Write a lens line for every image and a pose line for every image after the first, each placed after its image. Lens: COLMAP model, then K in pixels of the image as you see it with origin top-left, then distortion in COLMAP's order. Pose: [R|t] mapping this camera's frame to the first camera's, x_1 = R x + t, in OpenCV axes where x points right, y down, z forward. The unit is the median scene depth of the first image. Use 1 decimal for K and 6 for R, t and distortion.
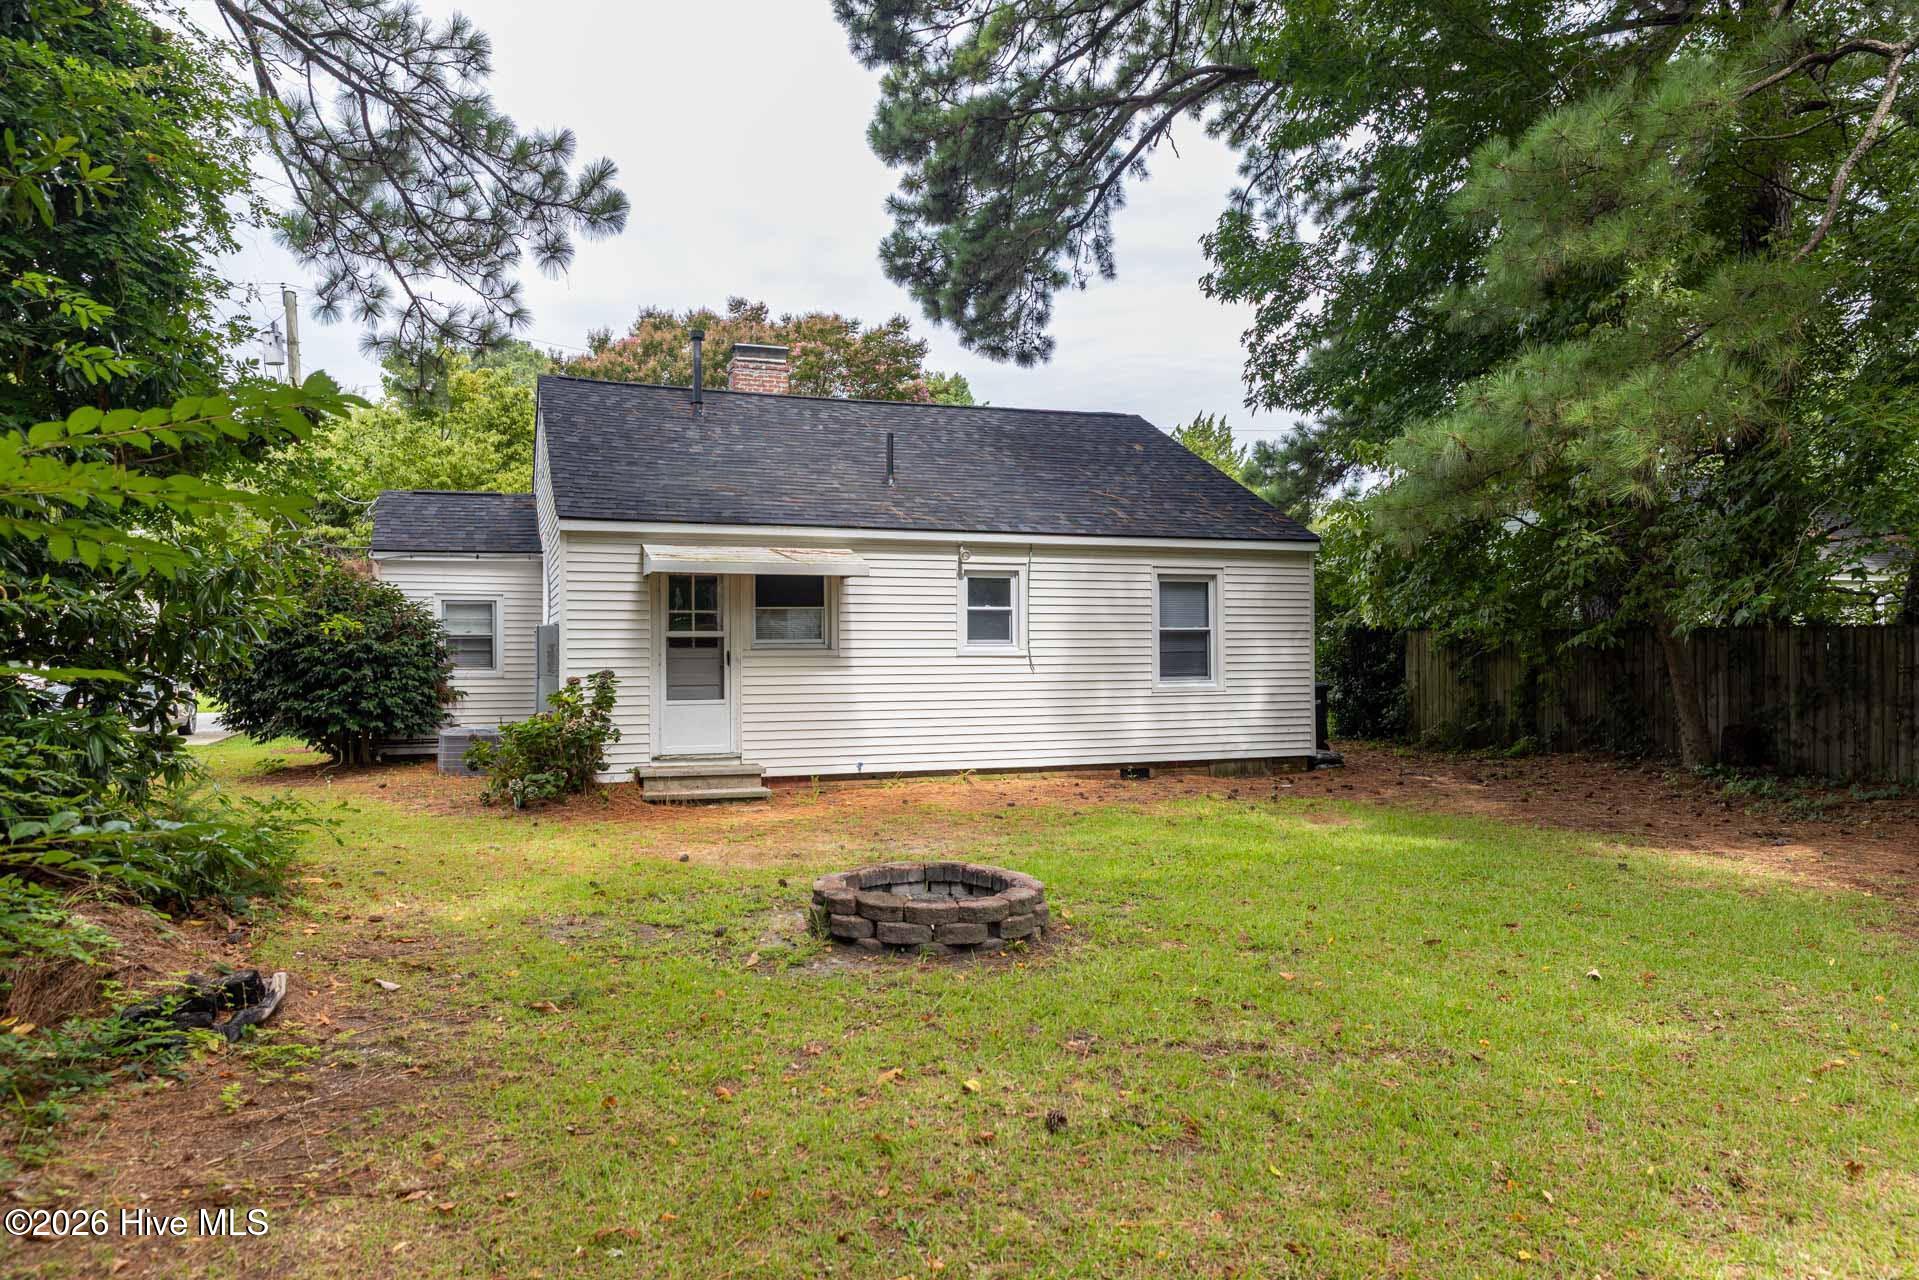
lens RADIAL K [[1274.5, 0, 954.7], [0, 1274.5, 639.8], [0, 0, 1]] dist [0.012449, -0.005167]
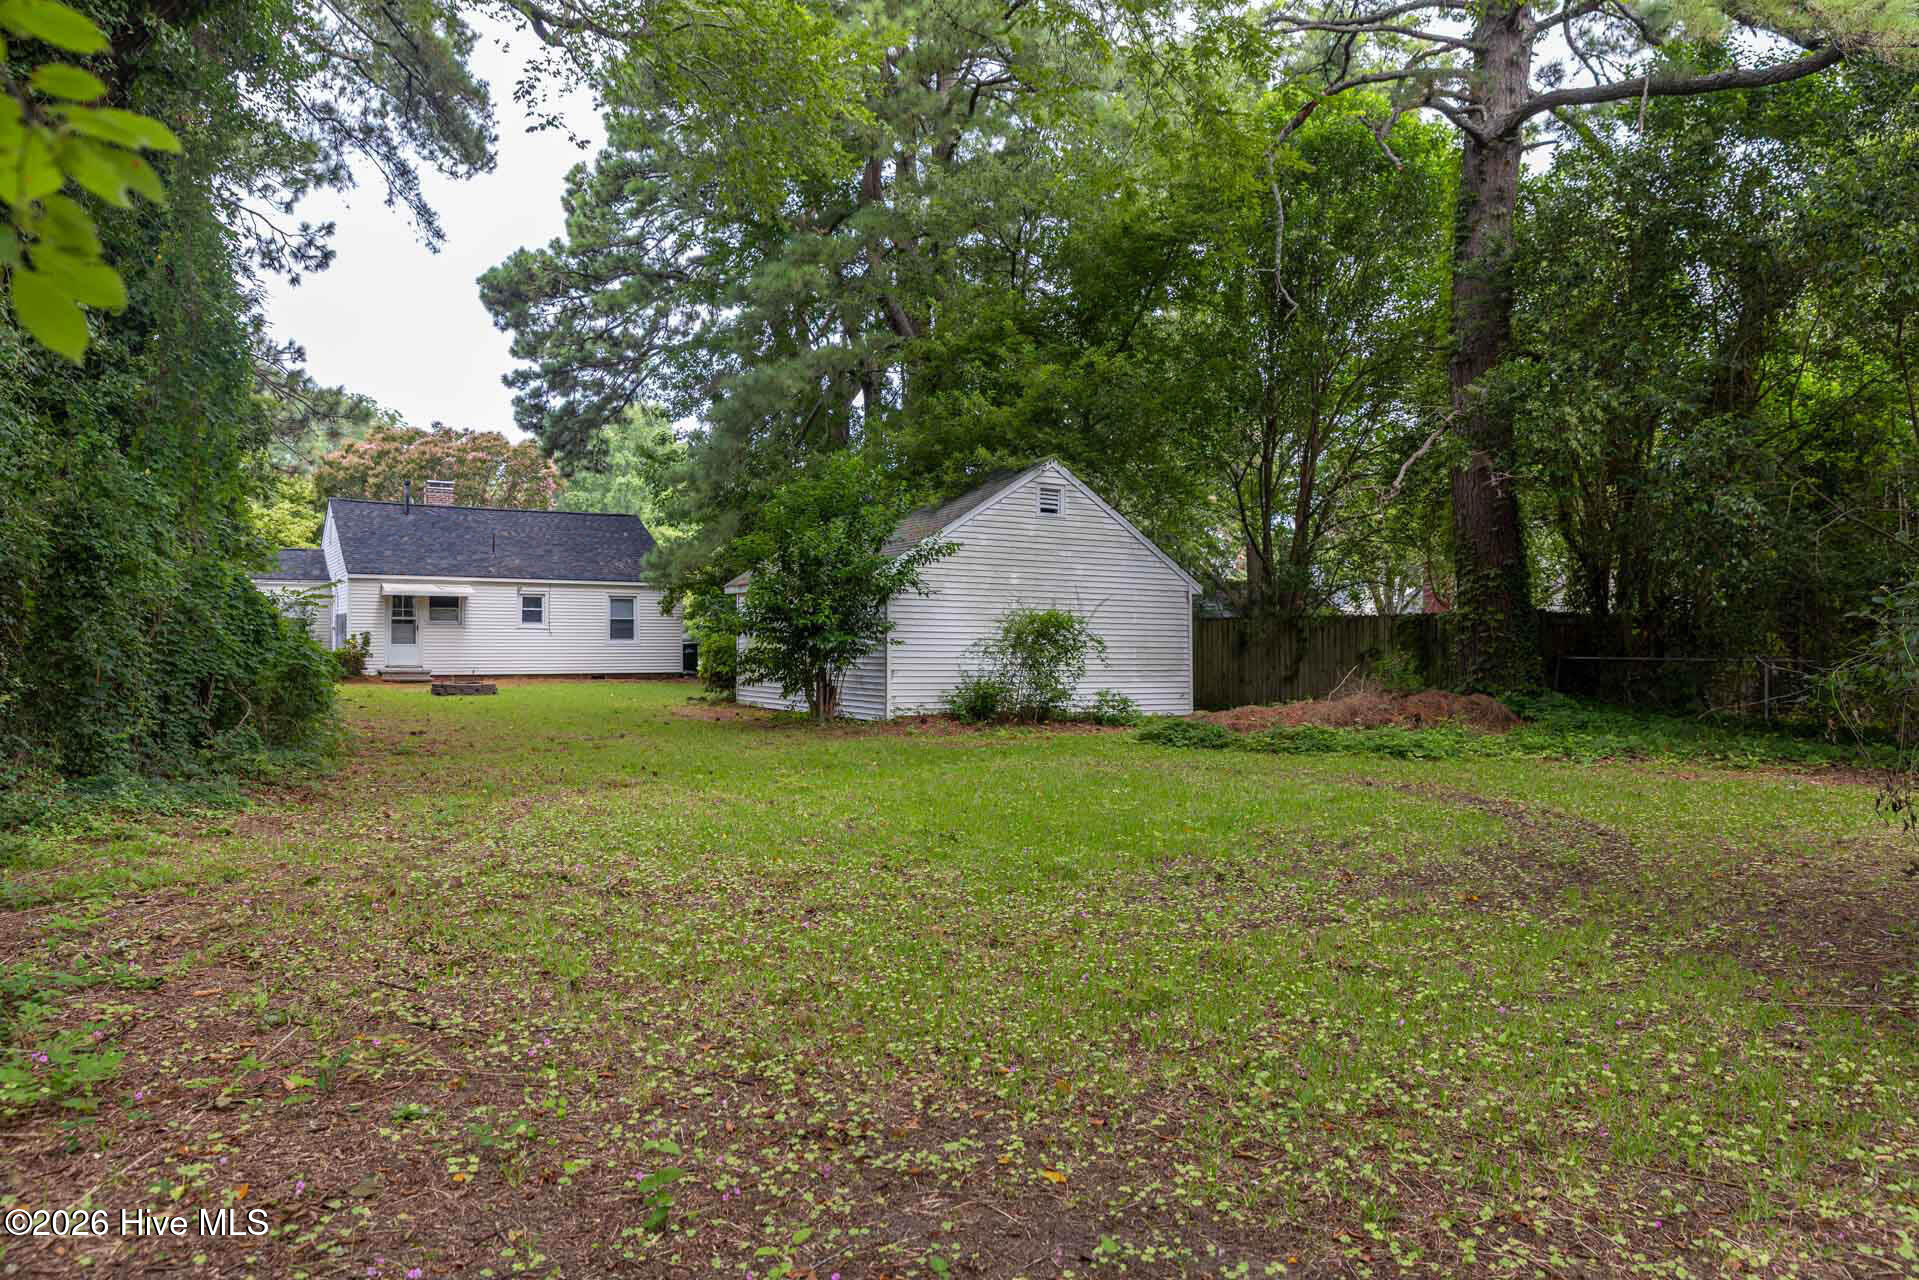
lens RADIAL K [[1274.5, 0, 967.9], [0, 1274.5, 640.2], [0, 0, 1]] dist [0.012449, -0.005167]
pose [[0.979219, 0.007013, 0.202684, 0.332019], [-0.008308, 0.999950, 0.005536, 0.013298], [-0.202635, -0.007105, 0.979229, -1.494914]]
